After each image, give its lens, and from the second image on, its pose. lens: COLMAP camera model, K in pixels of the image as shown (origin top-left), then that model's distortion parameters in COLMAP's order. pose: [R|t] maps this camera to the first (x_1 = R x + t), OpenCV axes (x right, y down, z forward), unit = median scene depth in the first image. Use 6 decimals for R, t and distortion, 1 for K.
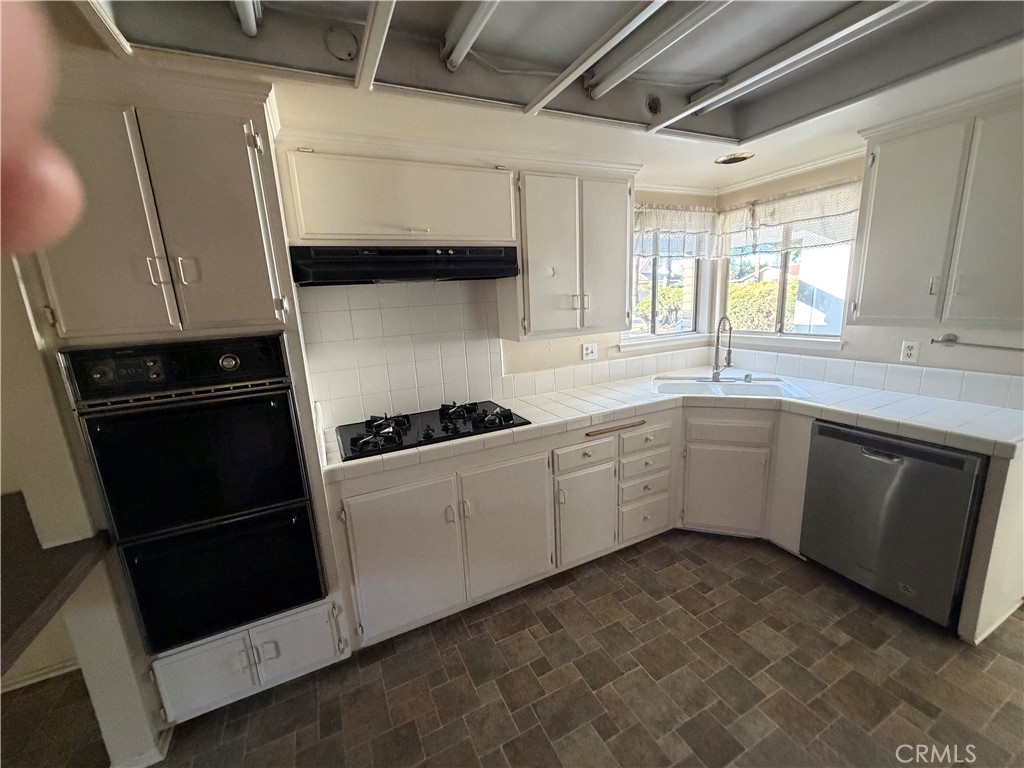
lens RADIAL K [[408.0, 0, 508.3], [0, 408.0, 385.6], [0, 0, 1]] dist [-0.000501, 0.000392]
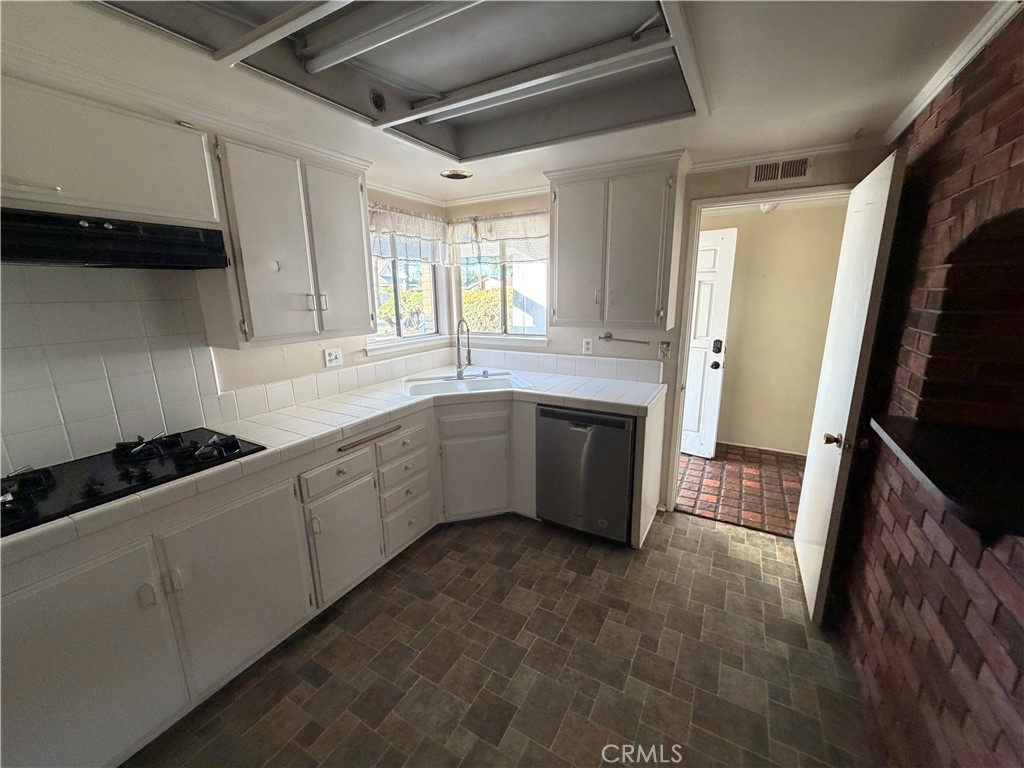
lens RADIAL K [[408.0, 0, 508.8], [0, 408.0, 385.3], [0, 0, 1]] dist [-0.000501, 0.000392]
pose [[0.823755, -0.087203, 0.560200, 0.009369], [0.091429, 0.995600, 0.020536, -0.006463], [-0.559526, 0.034302, 0.828103, 0.043413]]
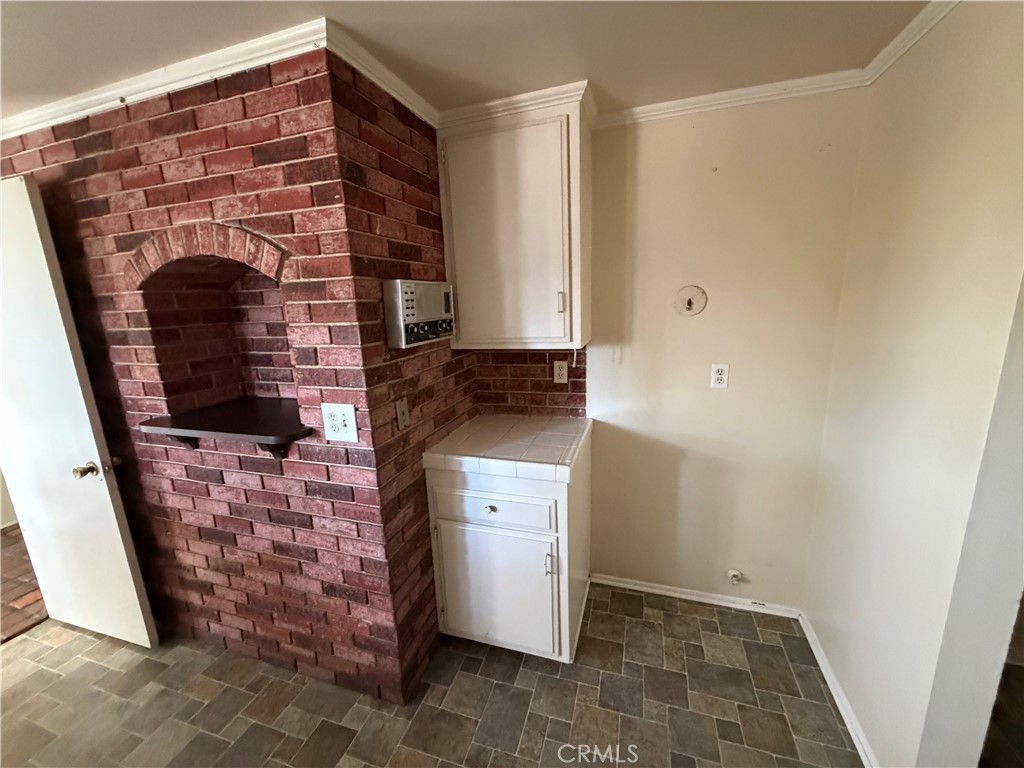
lens RADIAL K [[408.0, 0, 511.8], [0, 408.0, 384.4], [0, 0, 1]] dist [-0.000501, 0.000392]
pose [[-0.725069, -0.060516, 0.686012, -0.127449], [0.221095, 0.922946, 0.315100, -0.041182], [-0.652221, 0.380143, -0.655819, 0.298070]]
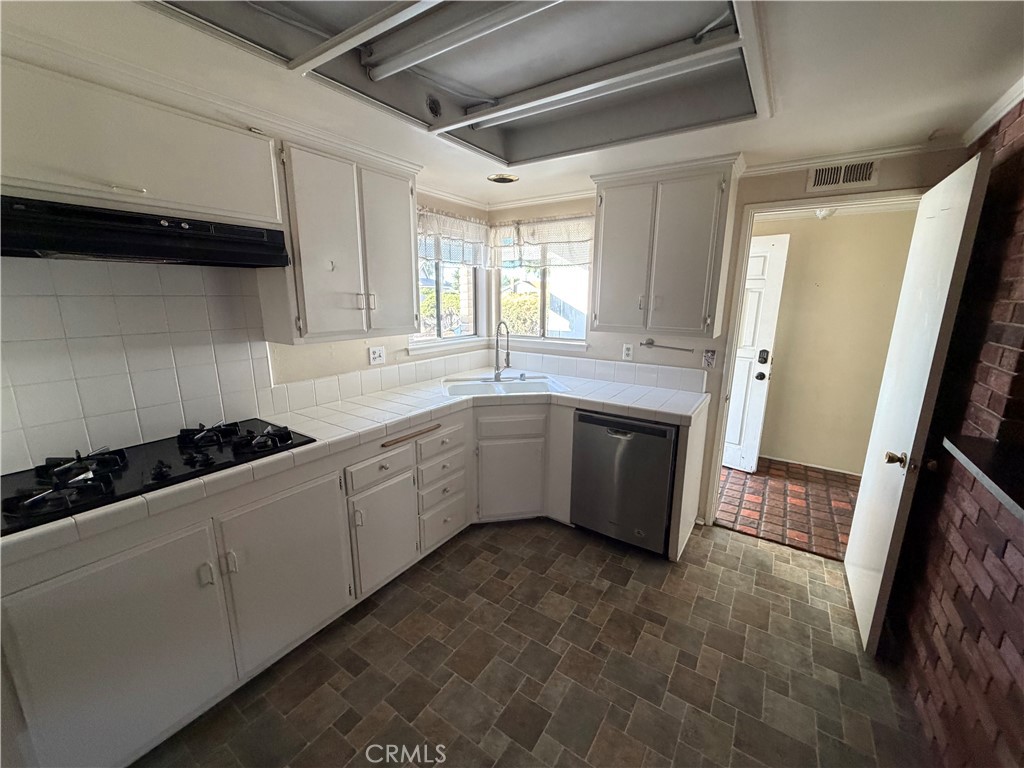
lens RADIAL K [[408.0, 0, 507.9], [0, 408.0, 385.4], [0, 0, 1]] dist [-0.000501, 0.000392]
pose [[0.863399, -0.051734, 0.501863, -0.019883], [0.055817, 0.998417, 0.006893, -0.006842], [-0.501425, 0.022061, 0.864920, 0.060536]]
